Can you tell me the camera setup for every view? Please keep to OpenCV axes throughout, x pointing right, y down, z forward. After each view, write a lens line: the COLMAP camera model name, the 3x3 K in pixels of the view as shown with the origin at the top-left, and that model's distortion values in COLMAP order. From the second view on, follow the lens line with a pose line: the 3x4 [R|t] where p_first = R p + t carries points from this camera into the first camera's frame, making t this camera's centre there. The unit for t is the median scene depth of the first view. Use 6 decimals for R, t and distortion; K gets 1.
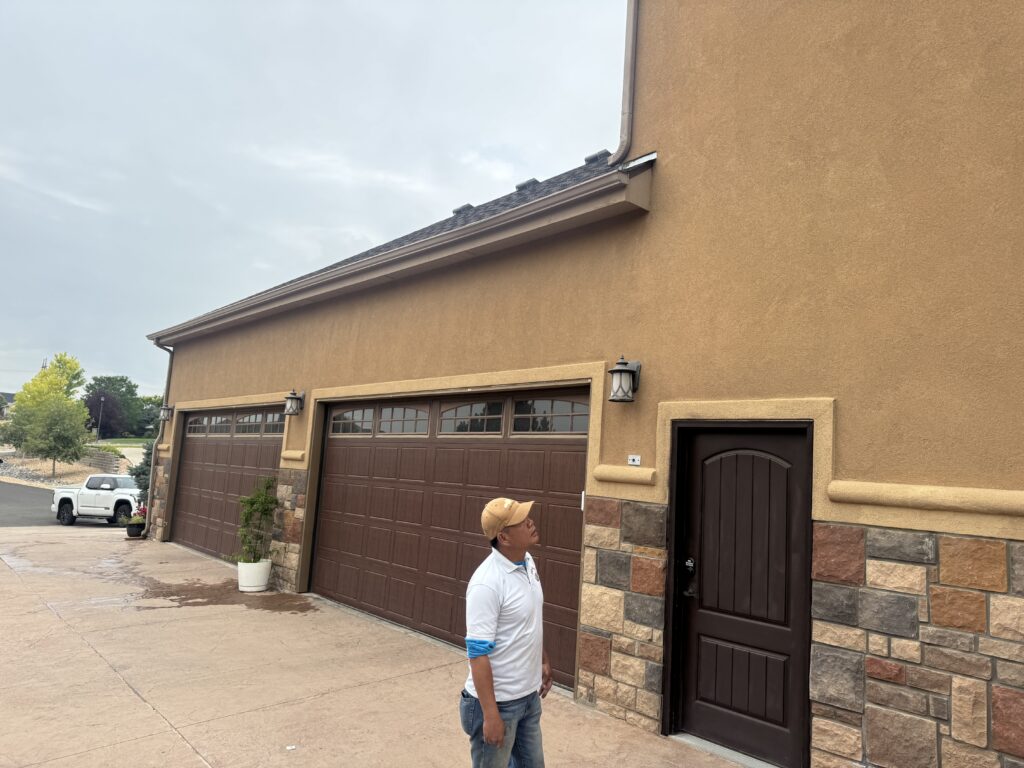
lens RADIAL K [[727.2, 0, 513.9], [0, 727.2, 377.6], [0, 0, 1]] dist [0.034553, -0.034944]
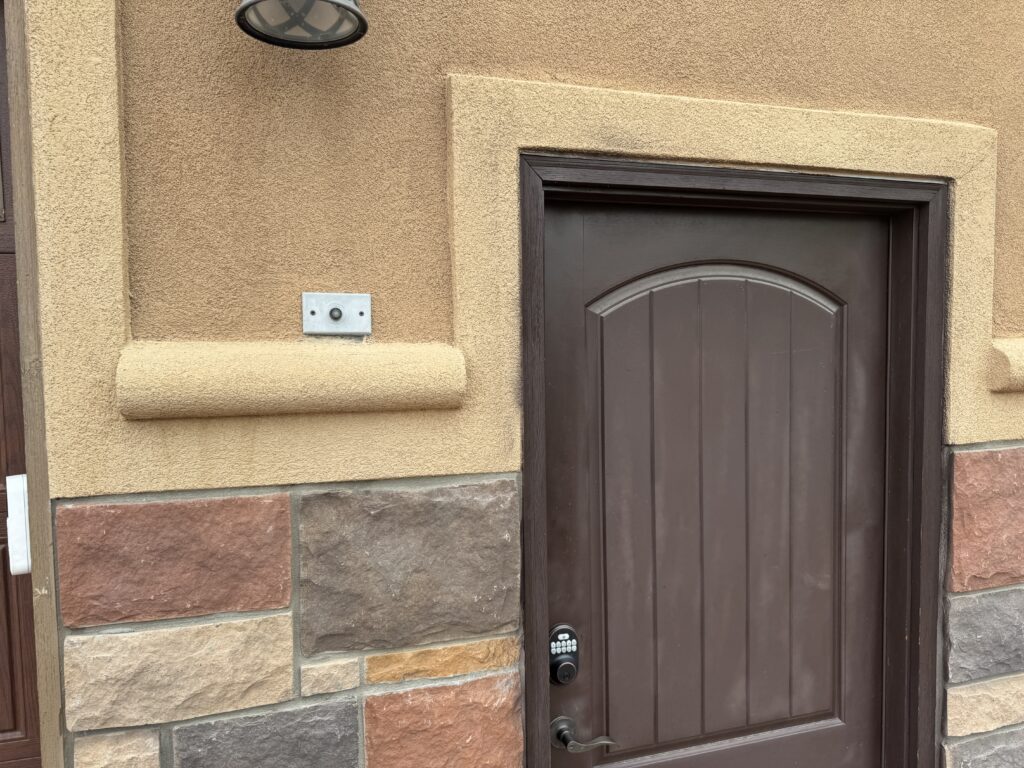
lens RADIAL K [[727.2, 0, 513.9], [0, 727.2, 377.6], [0, 0, 1]] dist [0.034553, -0.034944]
pose [[0.423536, -0.123952, 0.897359, -0.030830], [-0.076782, 0.982118, 0.171899, 0.112120], [-0.902620, -0.141707, 0.406445, 1.066131]]
